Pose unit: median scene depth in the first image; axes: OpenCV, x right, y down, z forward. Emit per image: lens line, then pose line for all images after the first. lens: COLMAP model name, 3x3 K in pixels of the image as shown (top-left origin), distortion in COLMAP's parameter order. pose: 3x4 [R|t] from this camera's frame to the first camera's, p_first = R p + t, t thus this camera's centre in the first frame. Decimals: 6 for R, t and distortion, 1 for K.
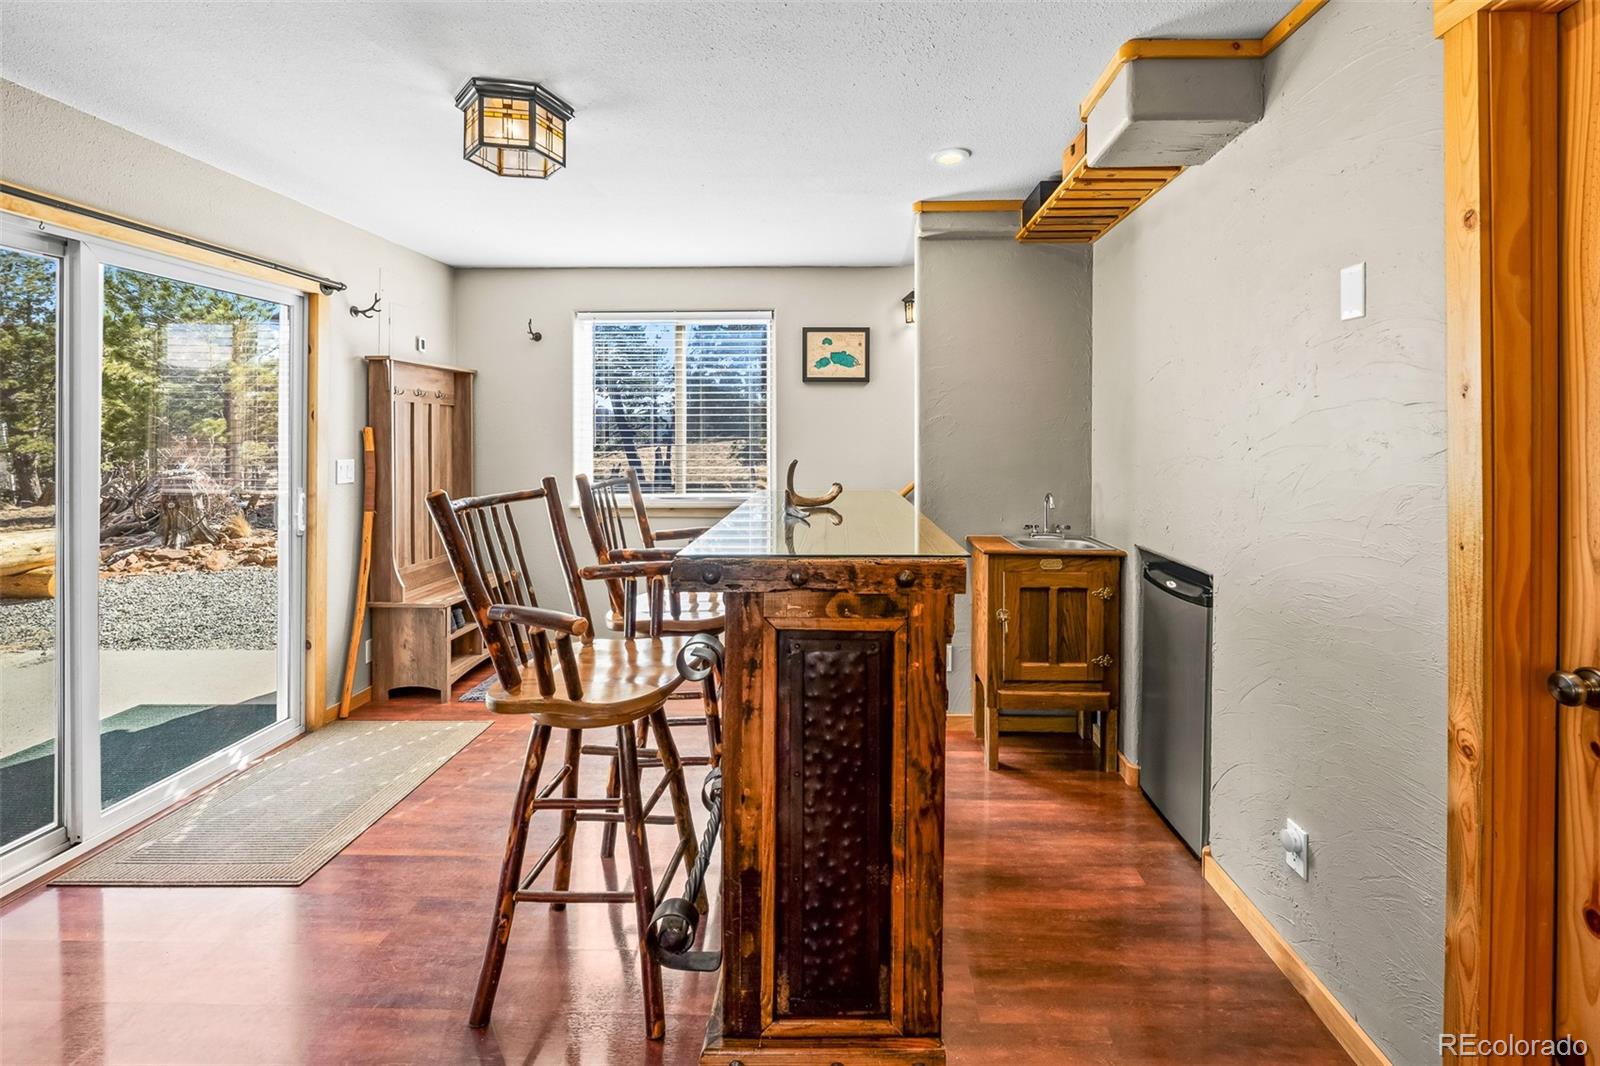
lens RADIAL K [[691.2, 0, 784.2], [0, 691.2, 433.7], [0, 0, 1]] dist [-0.008304, 0.001288]
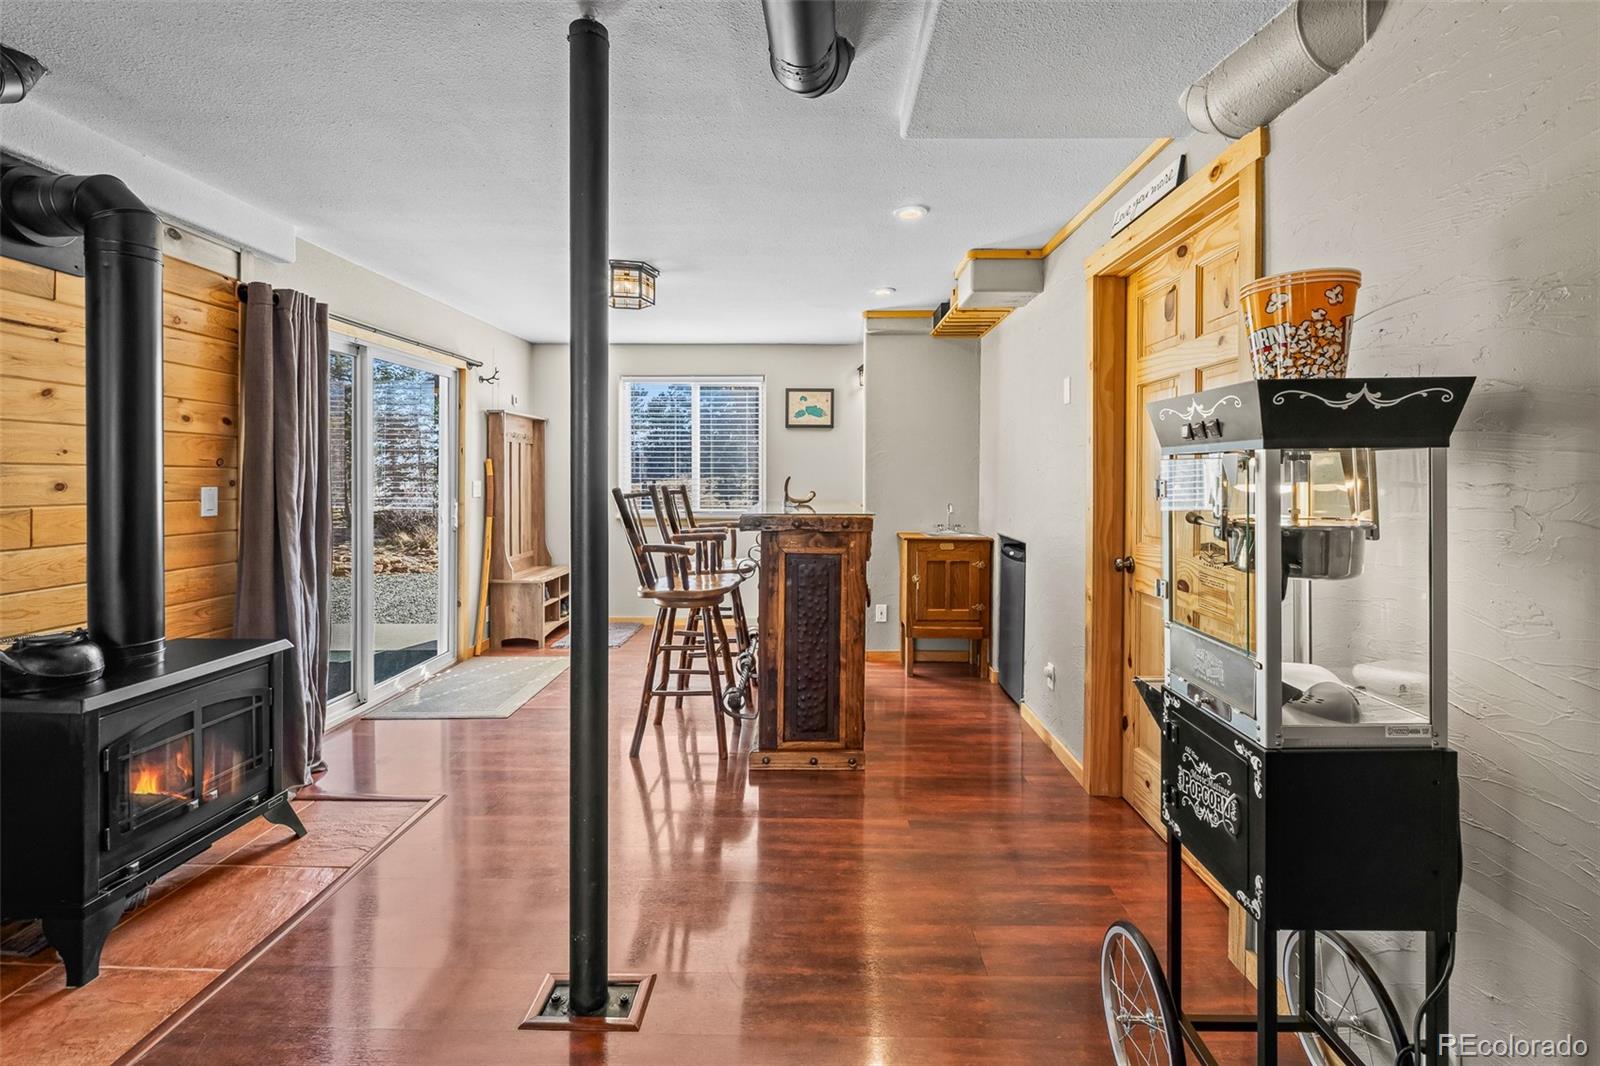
lens RADIAL K [[691.2, 0, 778.6], [0, 691.2, 481.5], [0, 0, 1]] dist [-0.008304, 0.001288]
pose [[0.999300, 0.001201, 0.037388, -0.058725], [-0.001740, 0.999895, 0.014391, 0.019677], [-0.037367, -0.014446, 0.999197, -0.580834]]
